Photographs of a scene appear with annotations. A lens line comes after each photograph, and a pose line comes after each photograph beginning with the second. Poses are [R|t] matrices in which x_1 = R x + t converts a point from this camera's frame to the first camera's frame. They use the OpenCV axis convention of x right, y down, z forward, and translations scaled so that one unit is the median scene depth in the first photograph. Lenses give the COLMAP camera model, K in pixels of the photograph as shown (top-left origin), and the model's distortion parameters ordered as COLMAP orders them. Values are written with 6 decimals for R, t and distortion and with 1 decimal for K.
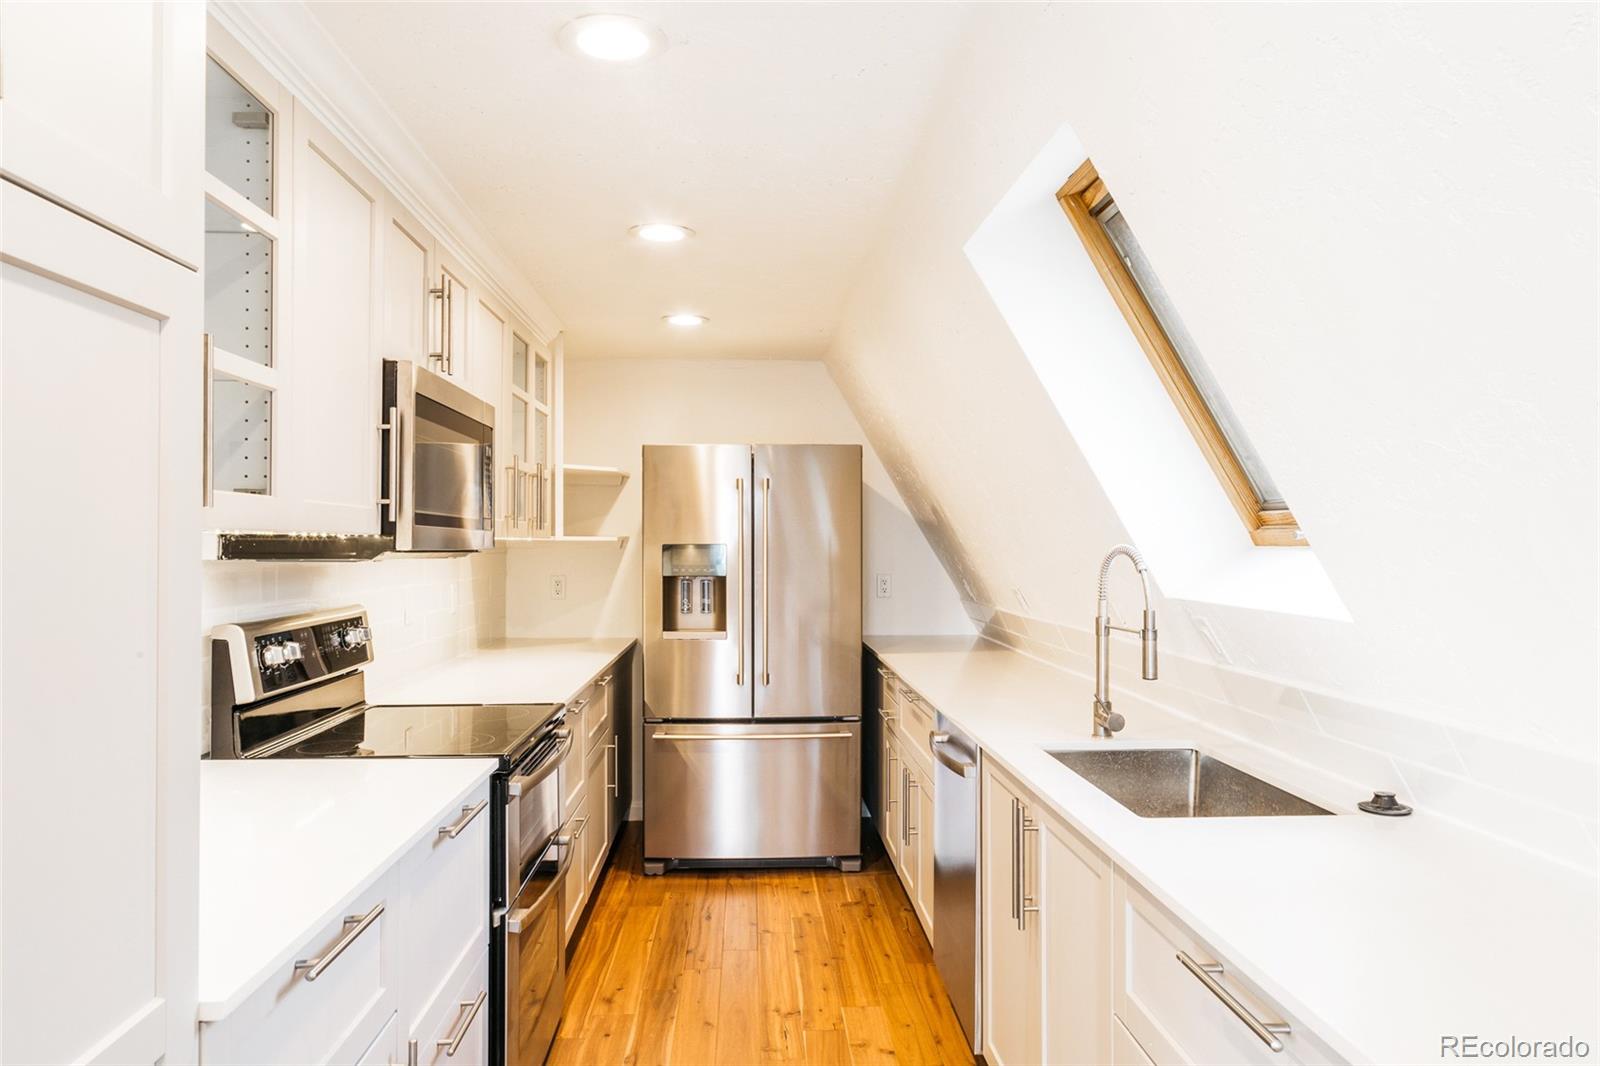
lens RADIAL K [[1044.1, 0, 800.0], [0, 1044.1, 533.0], [0, 0, 1]] dist [0.004963, 0.002173]
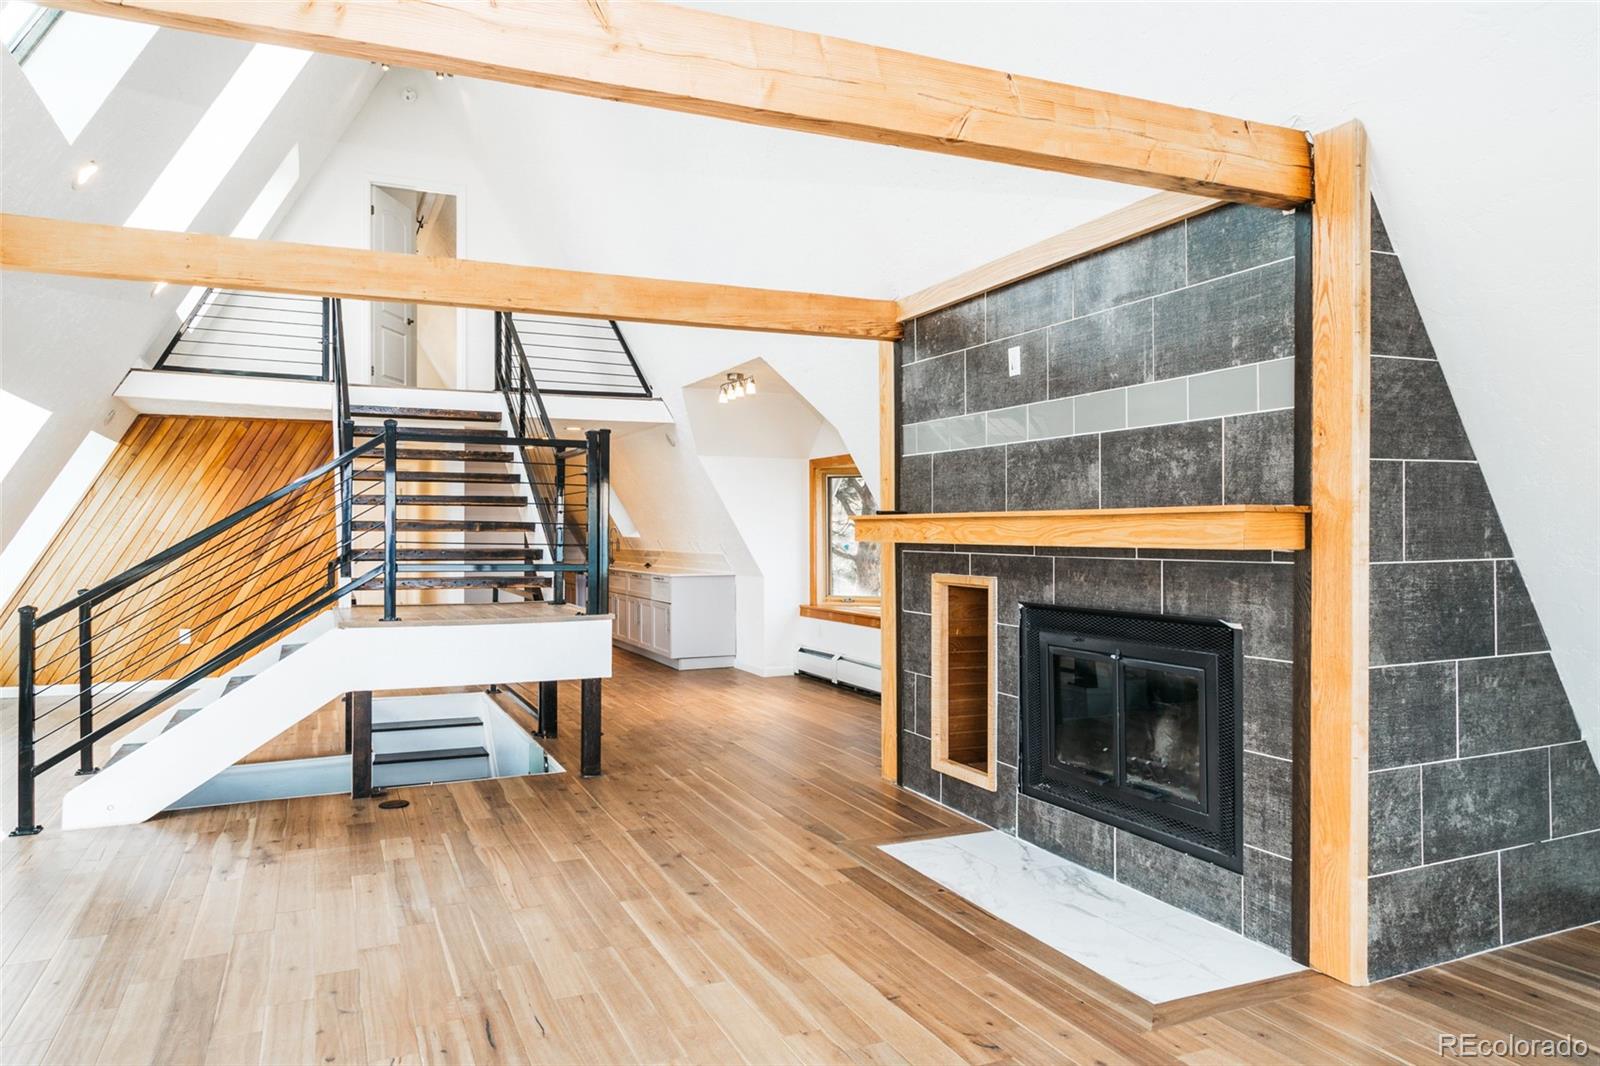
lens RADIAL K [[1044.1, 0, 800.0], [0, 1044.1, 533.0], [0, 0, 1]] dist [0.004963, 0.002173]
pose [[0.930259, -0.006279, 0.366850, -0.386709], [0.002205, 0.999931, 0.011523, -0.005871], [-0.366897, -0.009911, 0.930209, -2.216544]]
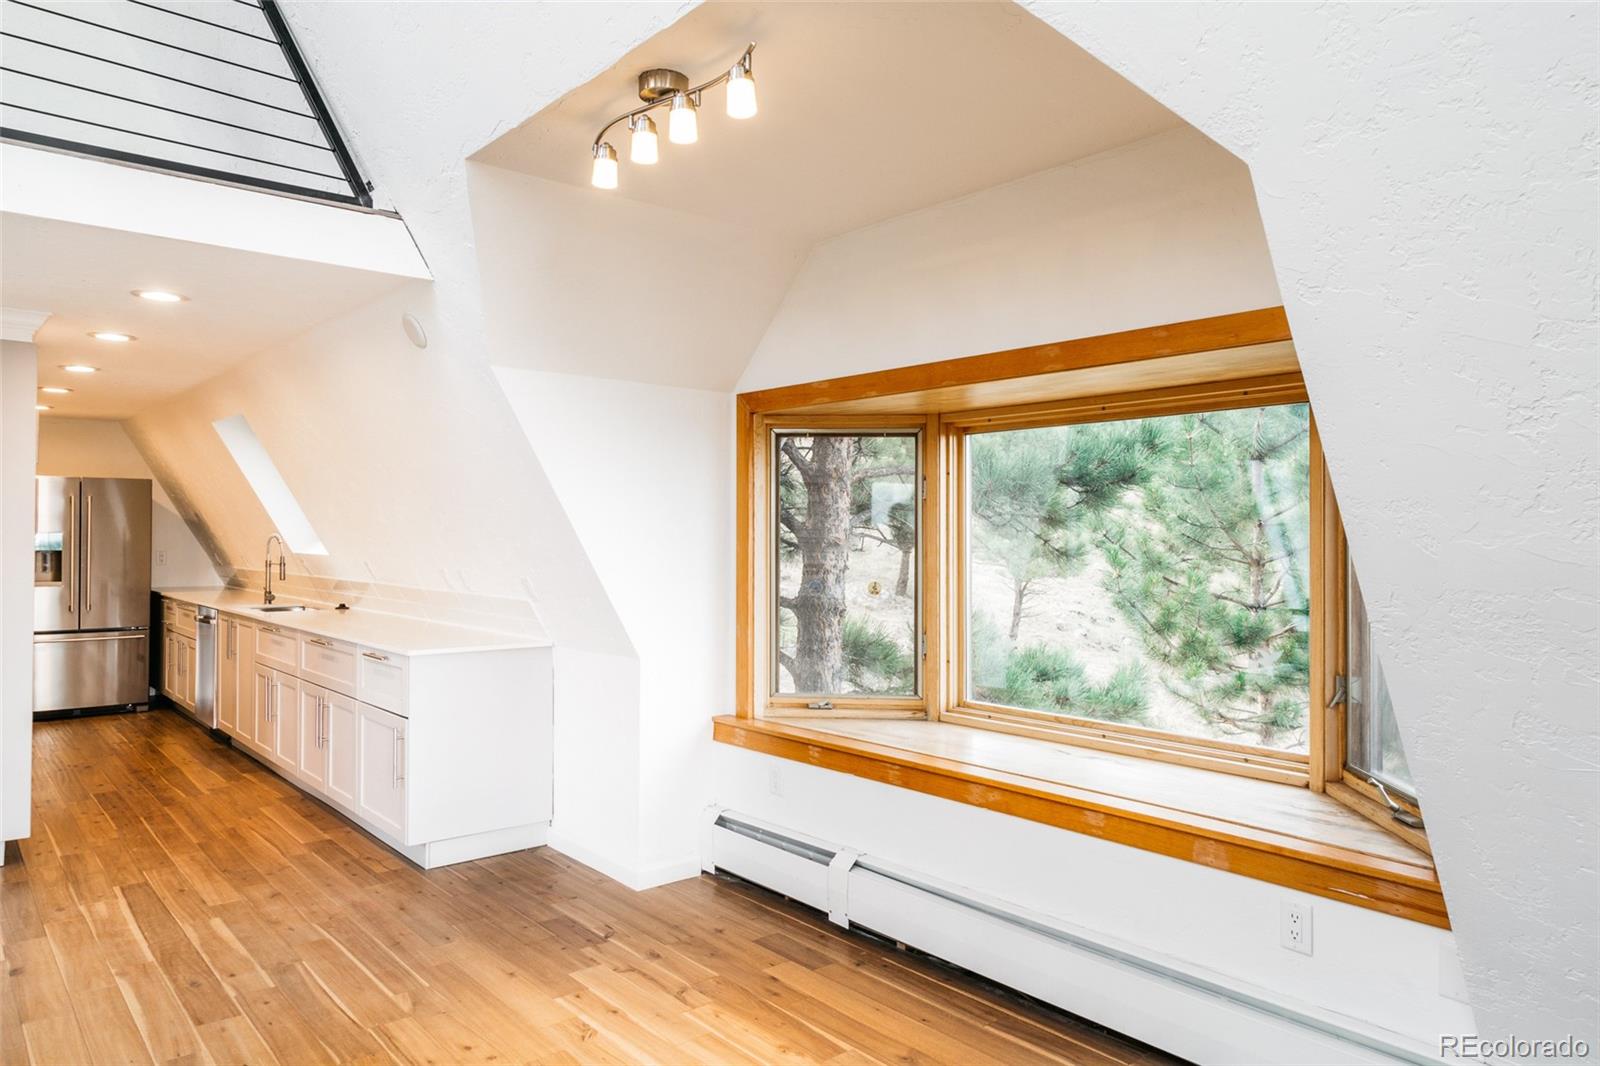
lens RADIAL K [[1044.1, 0, 800.0], [0, 1044.1, 533.0], [0, 0, 1]] dist [0.004963, 0.002173]
pose [[0.793485, 0.005032, 0.608569, -0.156112], [-0.009452, 0.999947, 0.004056, -0.008452], [-0.608516, -0.008970, 0.793491, -1.165442]]
